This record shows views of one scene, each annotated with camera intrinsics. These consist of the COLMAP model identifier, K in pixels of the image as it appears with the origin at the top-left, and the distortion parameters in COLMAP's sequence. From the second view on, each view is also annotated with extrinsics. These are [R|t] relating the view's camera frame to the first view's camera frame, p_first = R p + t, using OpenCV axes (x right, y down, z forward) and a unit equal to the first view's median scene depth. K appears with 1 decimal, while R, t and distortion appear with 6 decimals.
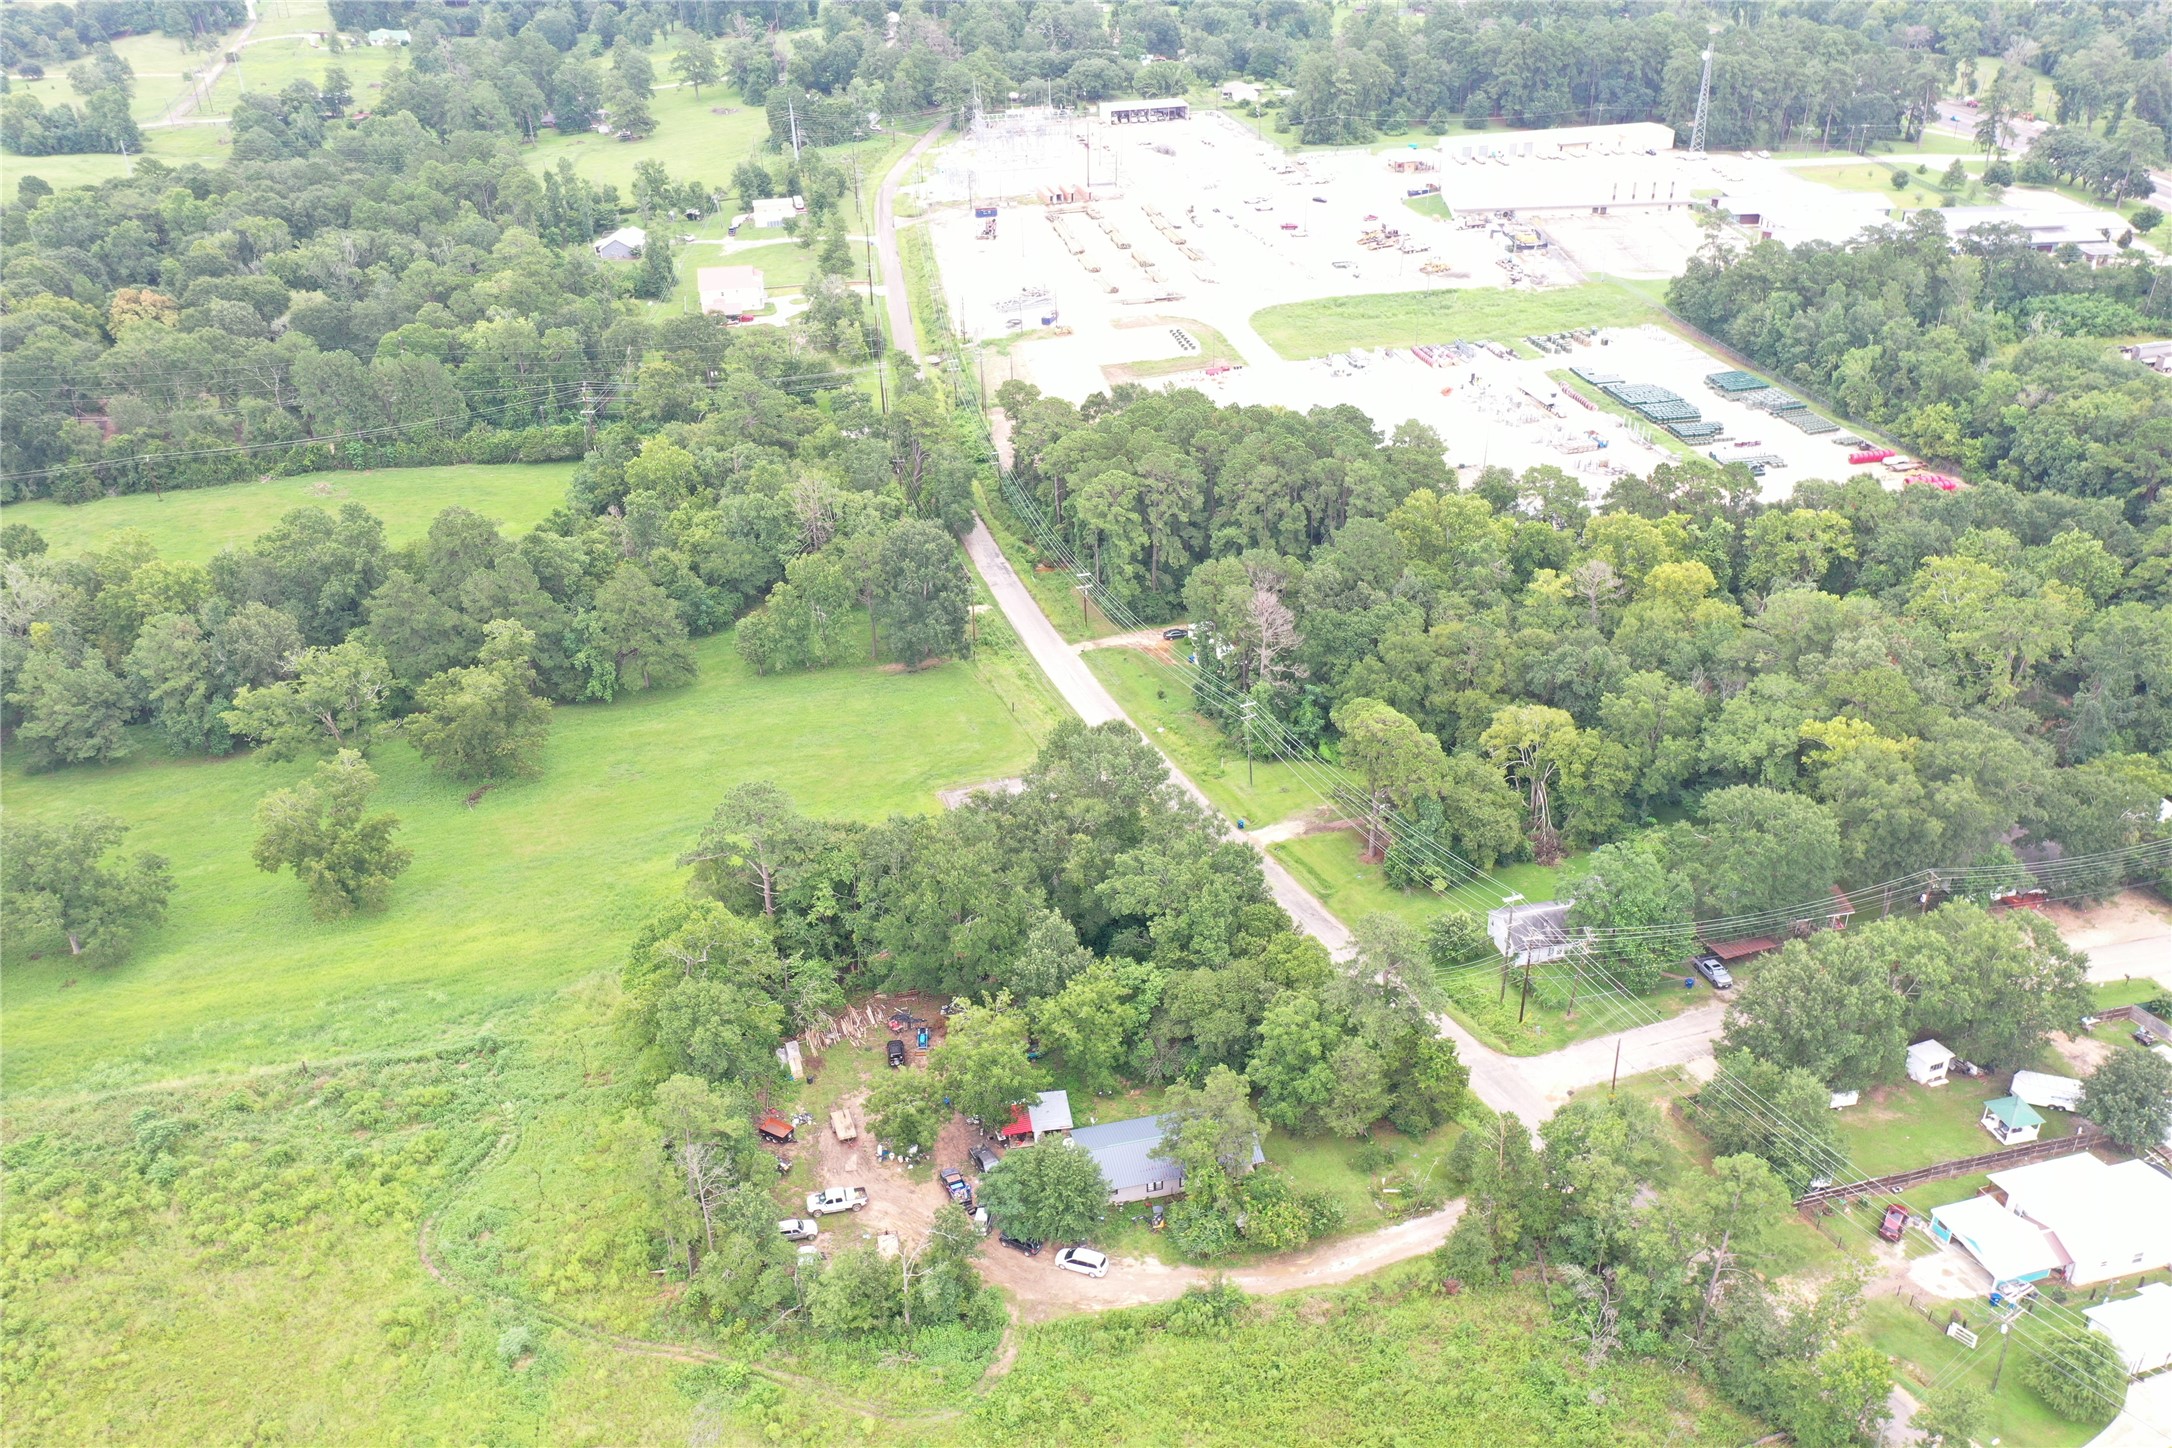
lens RADIAL K [[1721.6, 0, 1092.3], [0, 1721.6, 731.1], [0, 0, 1]] dist [0.010947, 0.001389]
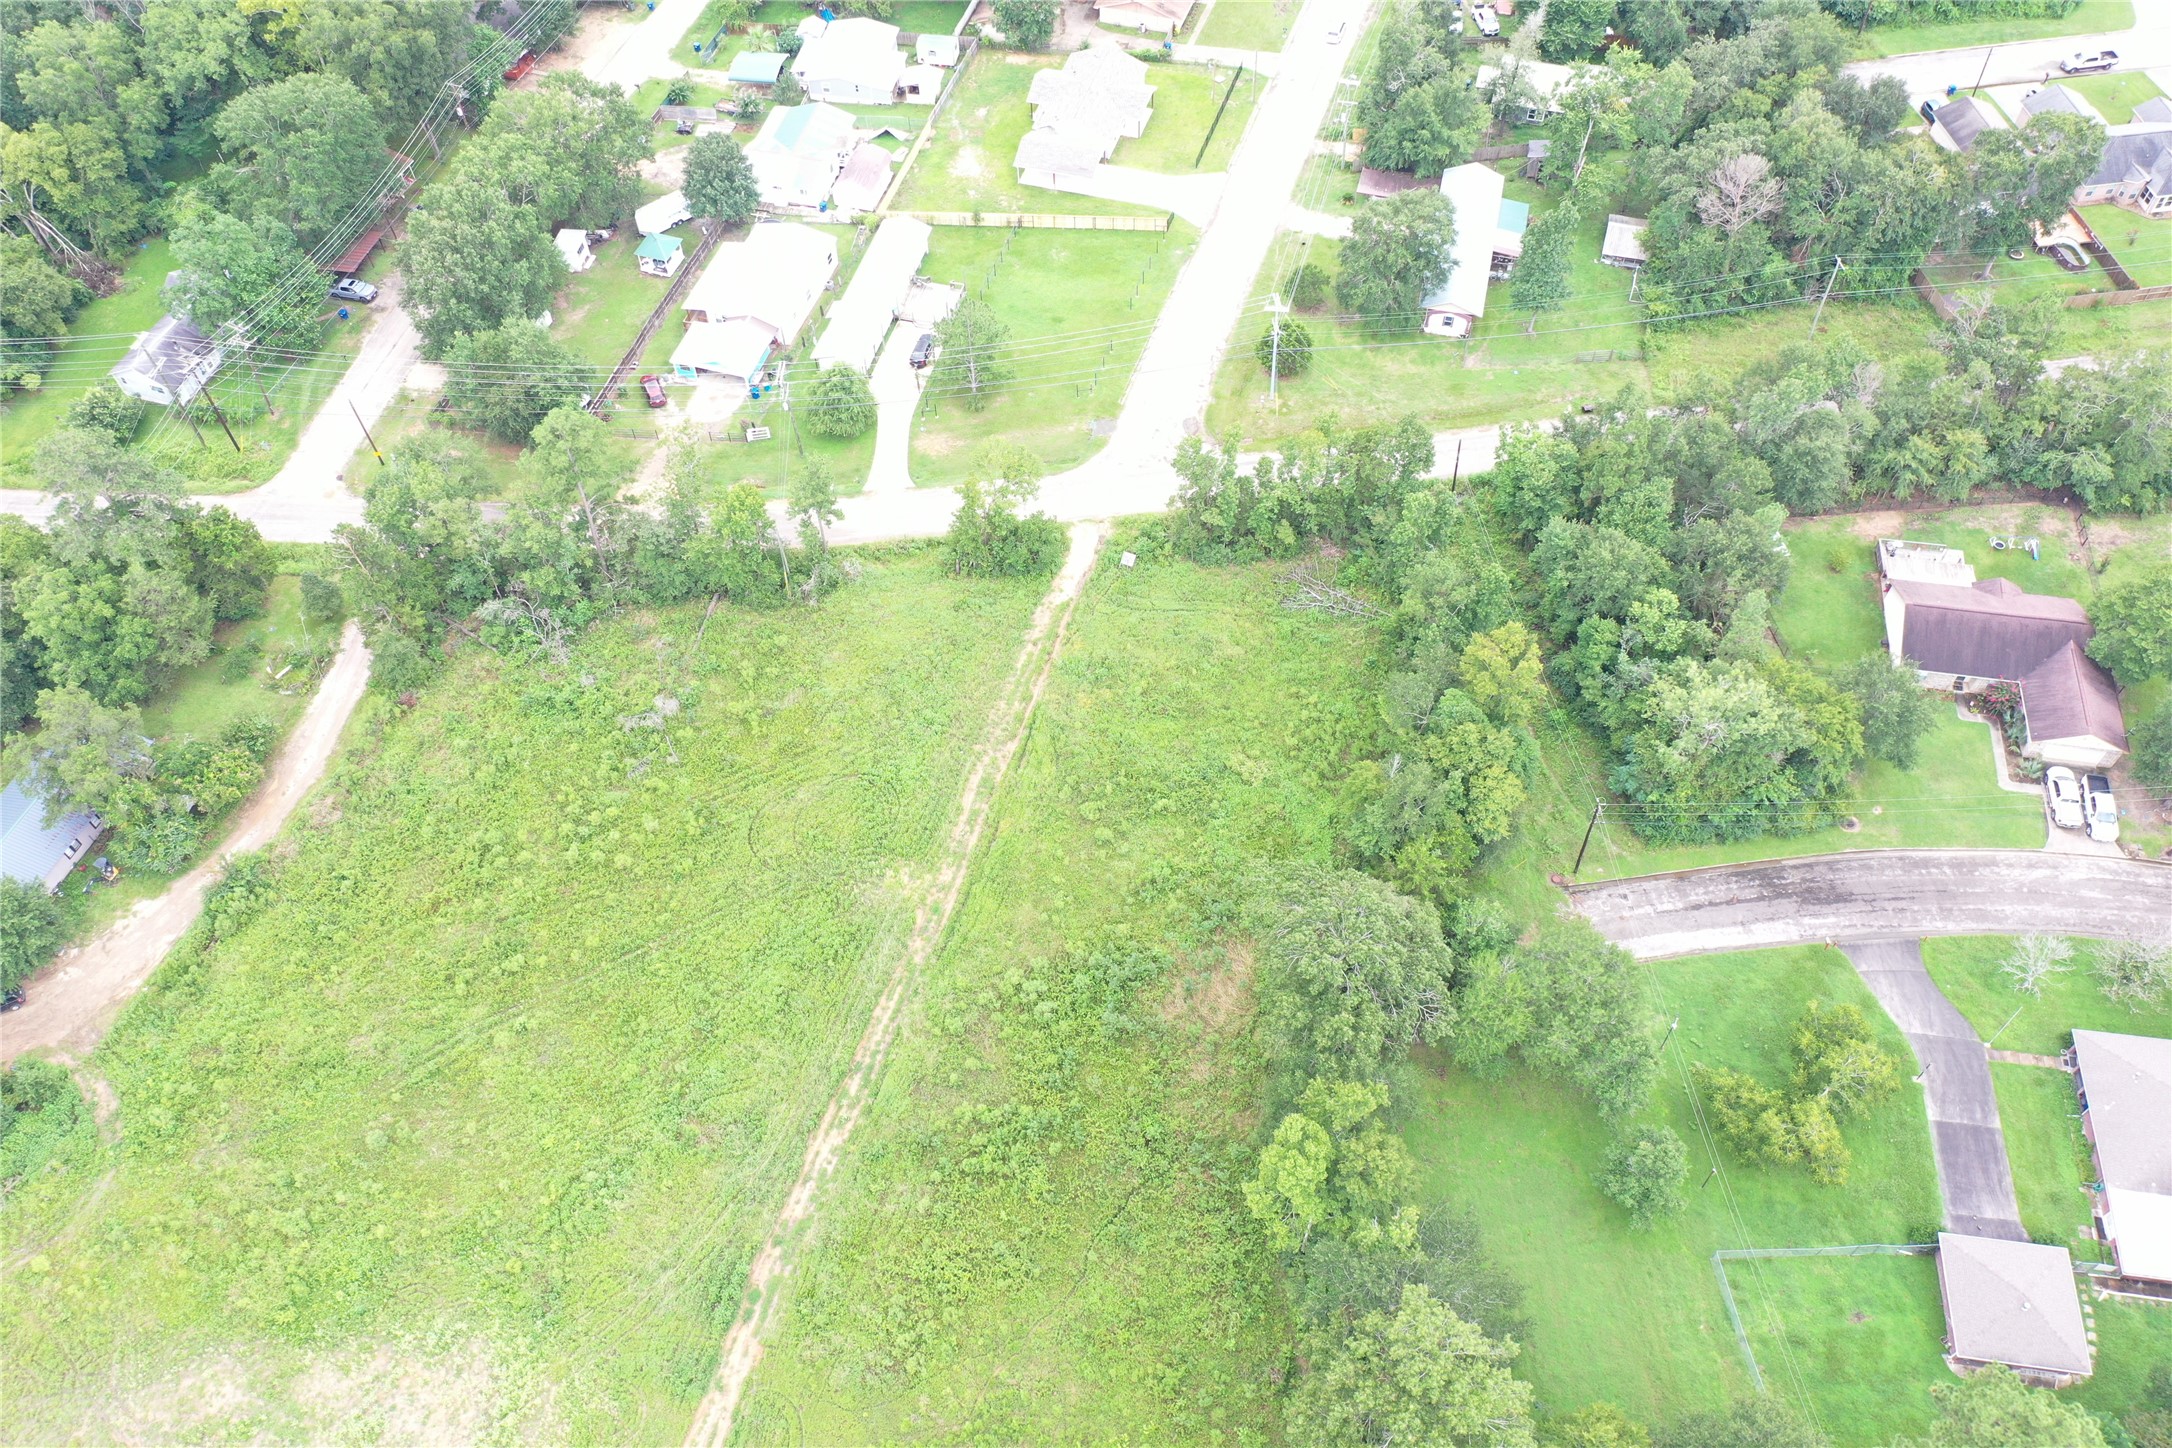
lens RADIAL K [[1721.6, 0, 1075.5], [0, 1721.6, 722.1], [0, 0, 1]] dist [0.010947, 0.001389]
pose [[0.528469, -0.677142, 0.512054, -0.096995], [0.420739, 0.732779, 0.534803, -0.034144], [-0.737360, -0.067186, 0.672150, 0.047348]]
